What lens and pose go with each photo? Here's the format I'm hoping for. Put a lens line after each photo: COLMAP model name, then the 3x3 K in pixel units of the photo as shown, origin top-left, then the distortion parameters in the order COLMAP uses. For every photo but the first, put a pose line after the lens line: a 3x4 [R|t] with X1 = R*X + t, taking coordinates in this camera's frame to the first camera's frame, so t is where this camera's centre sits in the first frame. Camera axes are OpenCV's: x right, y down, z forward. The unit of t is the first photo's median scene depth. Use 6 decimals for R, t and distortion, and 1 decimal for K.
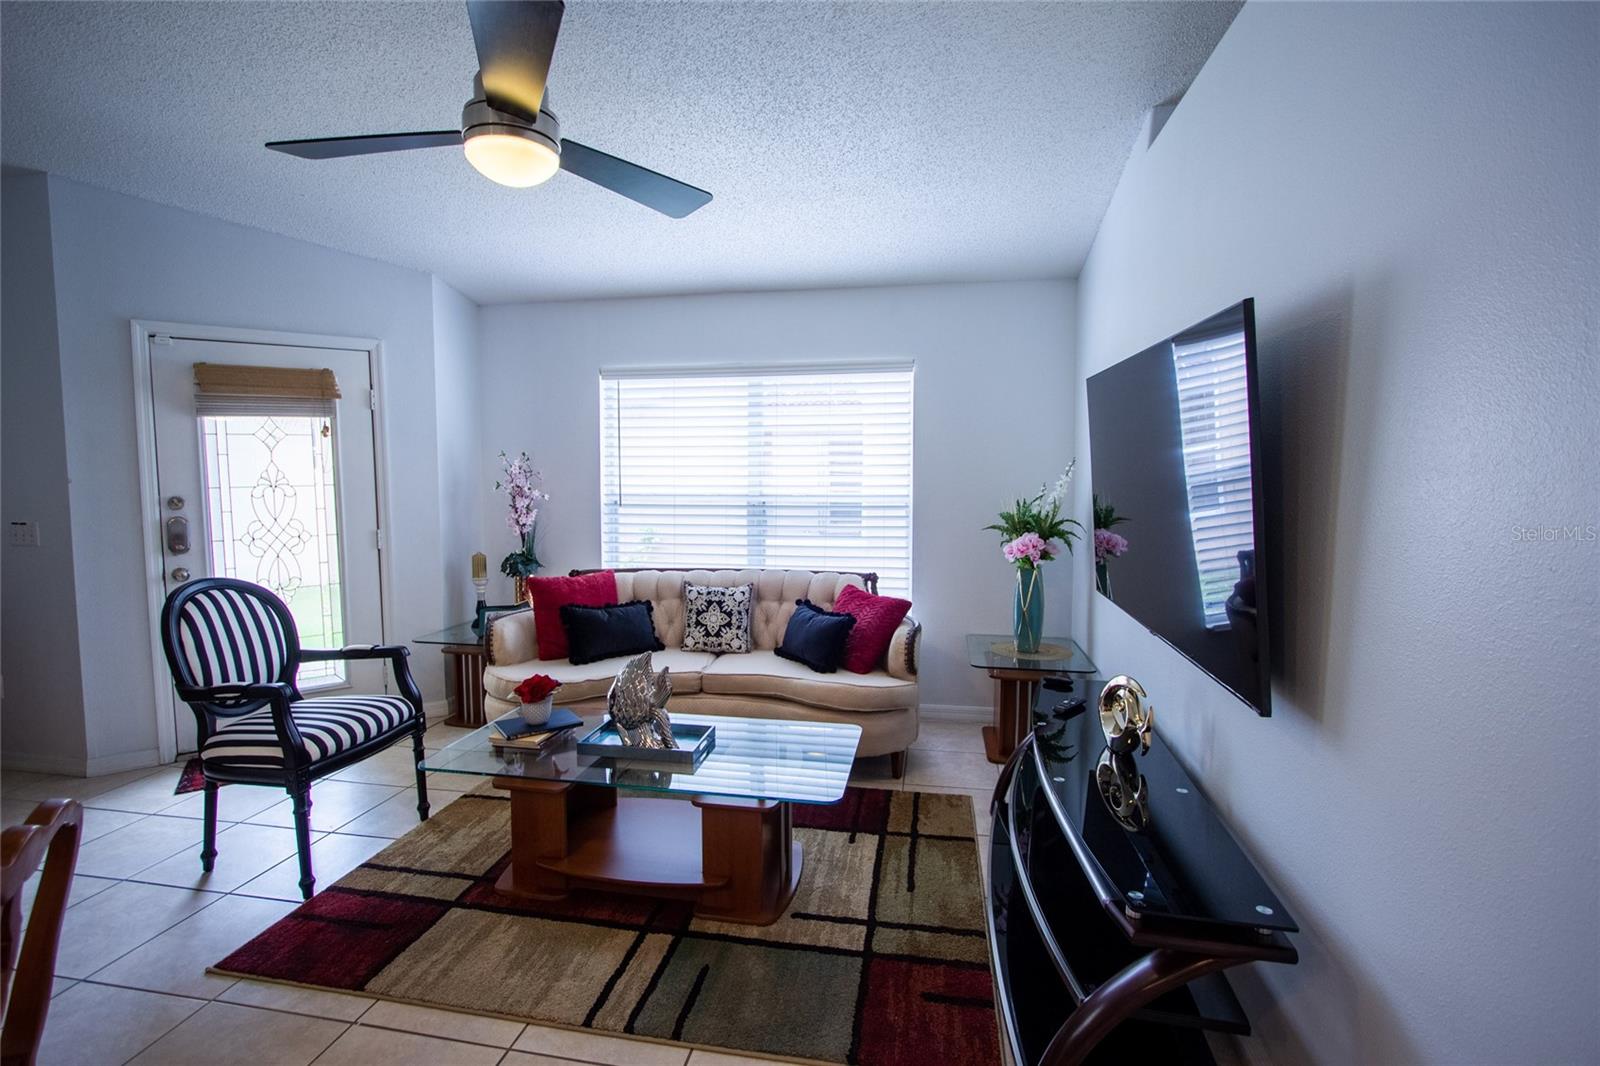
lens RADIAL K [[738.8, 0, 800.4], [0, 738.8, 527.1], [0, 0, 1]] dist [-0.017654, 0.000281]
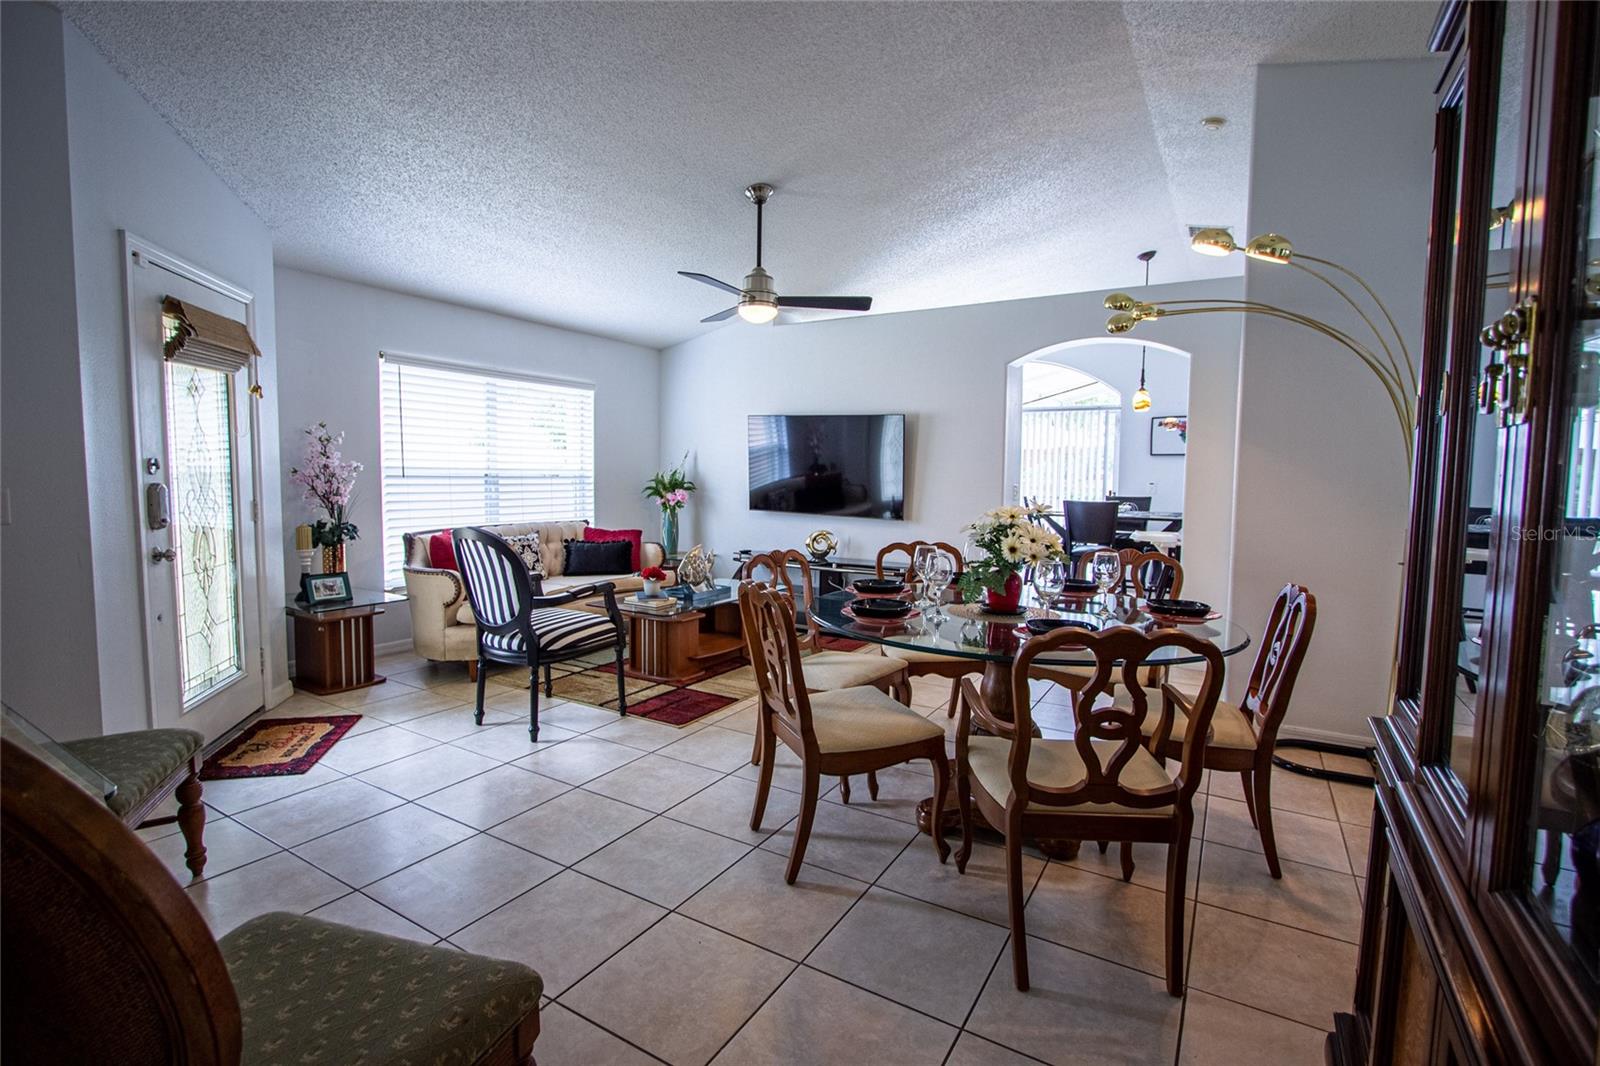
lens RADIAL K [[738.8, 0, 801.6], [0, 738.8, 531.3], [0, 0, 1]] dist [-0.017654, 0.000281]
pose [[0.359560, -0.066925, 0.930719, -1.174494], [0.045182, 0.997503, 0.054272, 0.022916], [-0.932027, 0.022537, 0.361687, 0.027266]]
